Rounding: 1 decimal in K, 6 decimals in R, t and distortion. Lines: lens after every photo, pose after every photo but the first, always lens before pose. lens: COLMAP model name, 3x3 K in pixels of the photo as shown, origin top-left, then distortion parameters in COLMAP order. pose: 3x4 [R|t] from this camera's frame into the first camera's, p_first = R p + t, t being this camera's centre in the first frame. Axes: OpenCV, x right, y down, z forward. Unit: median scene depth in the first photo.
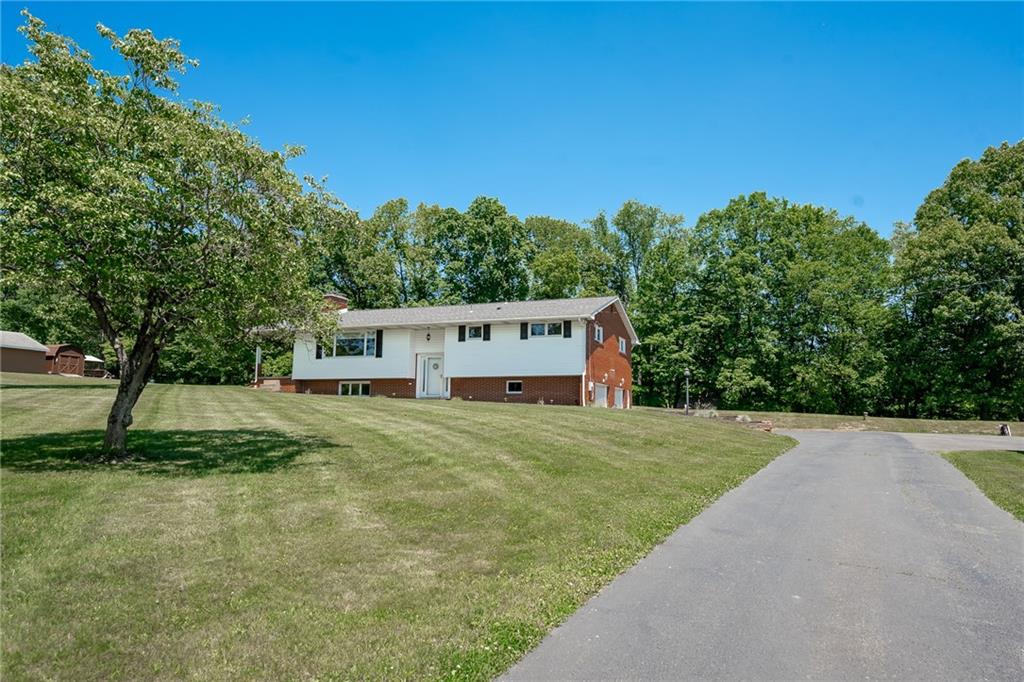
lens RADIAL K [[619.7, 0, 512.0], [0, 619.7, 341.0], [0, 0, 1]] dist [-0.001089, 0.000018]
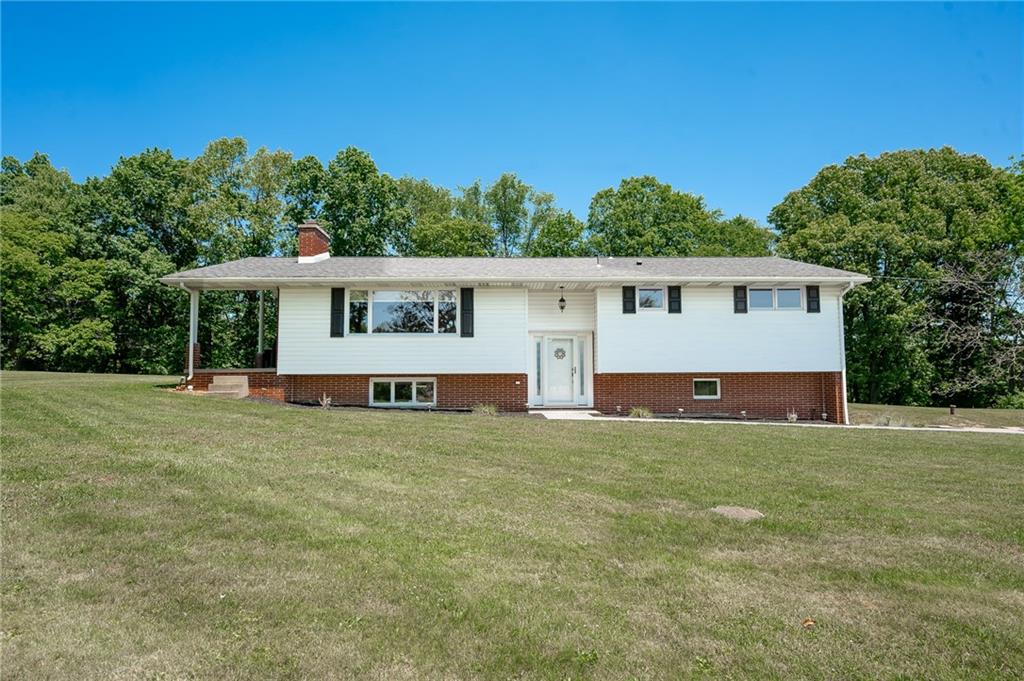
lens RADIAL K [[557.0, 0, 512.0], [0, 557.0, 340.5], [0, 0, 1]] dist [0.022952, 0.000171]
pose [[0.931000, 0.012422, 0.364807, -0.359996], [-0.027775, 0.998934, 0.036869, 0.009921], [-0.363960, -0.044457, 0.930353, 0.513497]]
